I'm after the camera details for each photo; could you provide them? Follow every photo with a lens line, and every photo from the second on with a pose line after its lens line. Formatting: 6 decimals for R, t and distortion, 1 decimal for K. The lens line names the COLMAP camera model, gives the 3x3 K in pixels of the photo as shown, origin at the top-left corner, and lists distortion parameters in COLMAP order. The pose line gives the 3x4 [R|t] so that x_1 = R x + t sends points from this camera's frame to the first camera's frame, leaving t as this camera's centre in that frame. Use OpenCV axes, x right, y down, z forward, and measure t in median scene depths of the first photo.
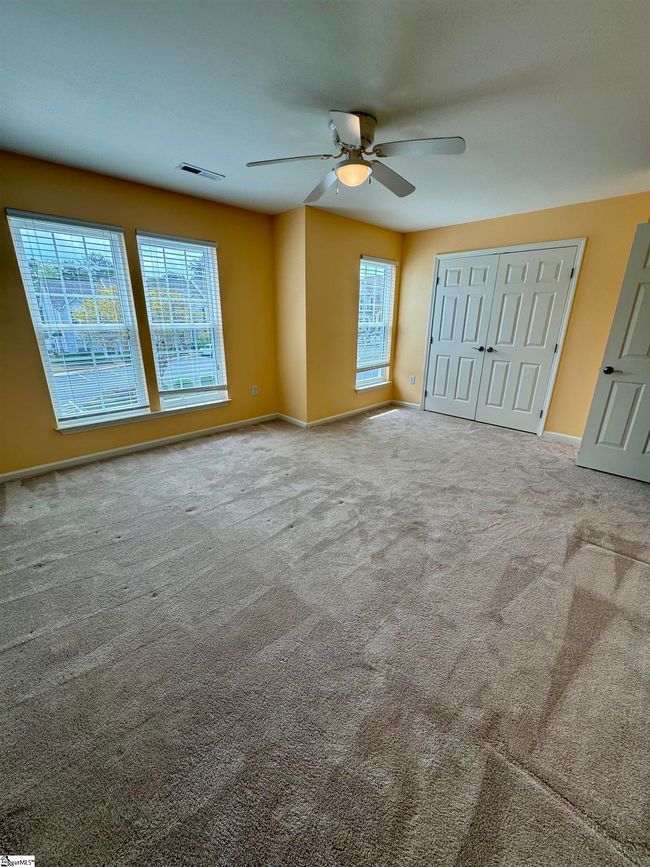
lens RADIAL K [[347.3, 0, 325.0], [0, 347.3, 433.8], [0, 0, 1]] dist [-0.000904, -0.000224]
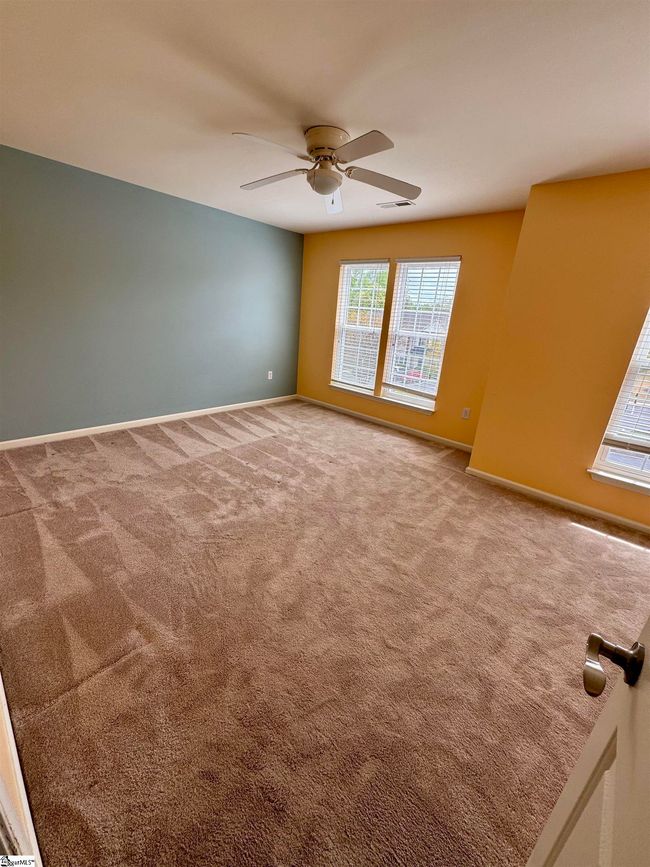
lens RADIAL K [[347.3, 0, 325.5], [0, 347.3, 432.1], [0, 0, 1]] dist [-0.000904, -0.000224]
pose [[0.070190, 0.330349, -0.941246, 0.768242], [-0.387460, 0.878515, 0.279439, -0.233424], [0.919211, 0.345081, 0.189660, 0.621516]]
